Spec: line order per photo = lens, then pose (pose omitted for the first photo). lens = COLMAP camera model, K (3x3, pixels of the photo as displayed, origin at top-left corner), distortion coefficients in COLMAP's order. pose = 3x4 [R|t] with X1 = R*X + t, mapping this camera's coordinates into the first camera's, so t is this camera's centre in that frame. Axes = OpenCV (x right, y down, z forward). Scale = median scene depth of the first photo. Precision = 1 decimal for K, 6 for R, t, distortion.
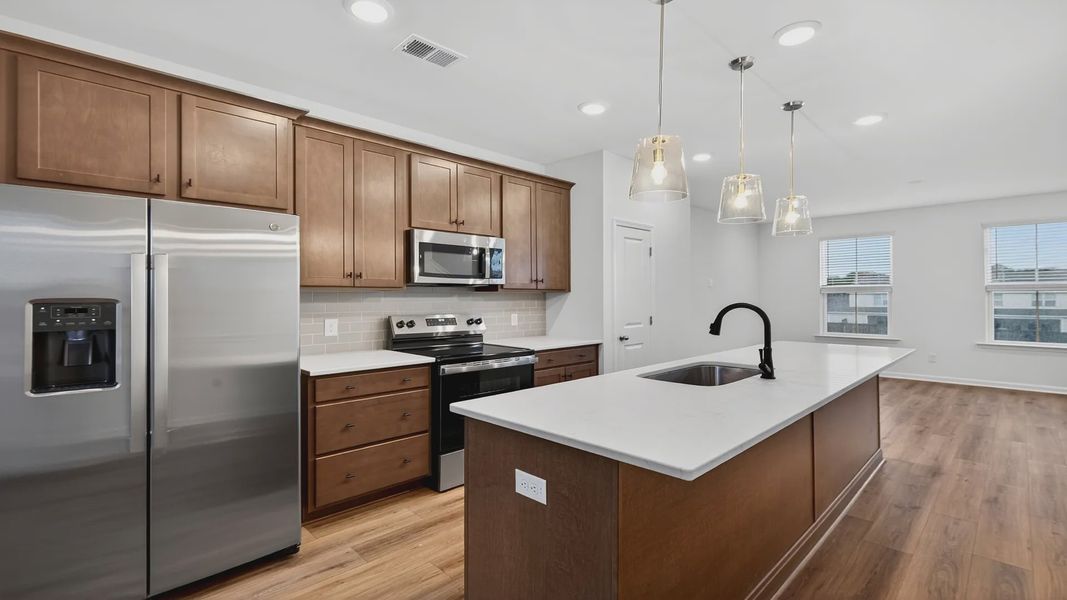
lens RADIAL K [[476.4, 0, 533.5], [0, 476.4, 300.0], [0, 0, 1]] dist [-0.000610, -0.000169]
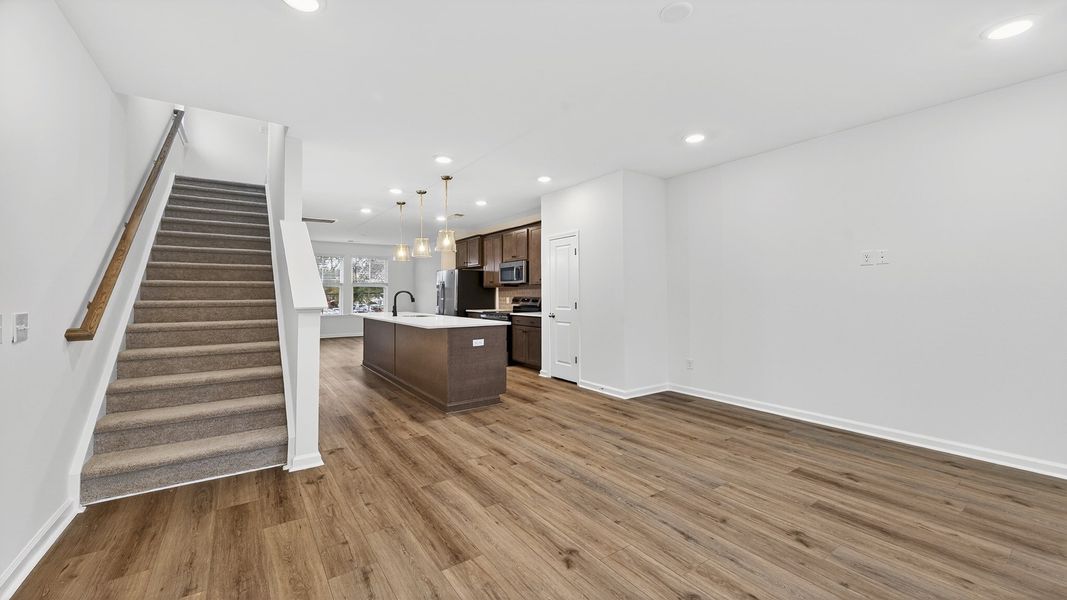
lens RADIAL K [[427.9, 0, 526.0], [0, 427.9, 294.5], [0, 0, 1]] dist [0.000928, 0.000012]
pose [[-0.191277, 0.004666, -0.981525, 1.802980], [0.002177, 0.999988, 0.004330, 0.010536], [0.981534, -0.001309, -0.191285, 1.414292]]
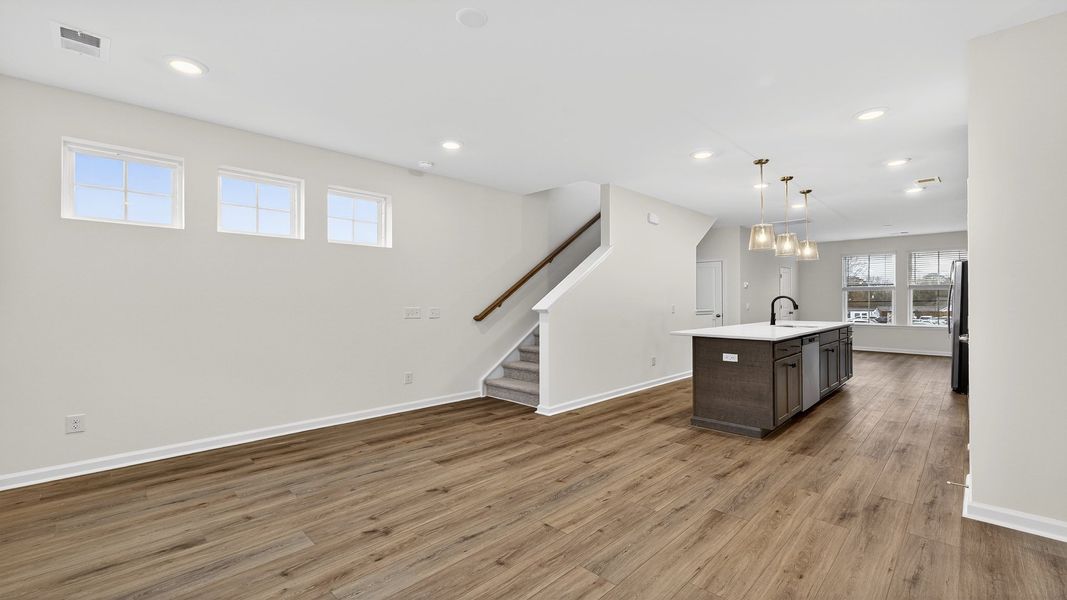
lens RADIAL K [[427.9, 0, 526.0], [0, 427.9, 294.5], [0, 0, 1]] dist [0.000928, 0.000012]
pose [[-0.999958, 0.004763, 0.007835, 1.137942], [0.004673, 0.999923, -0.011523, 0.007756], [-0.007889, -0.011486, -0.999903, 2.087683]]
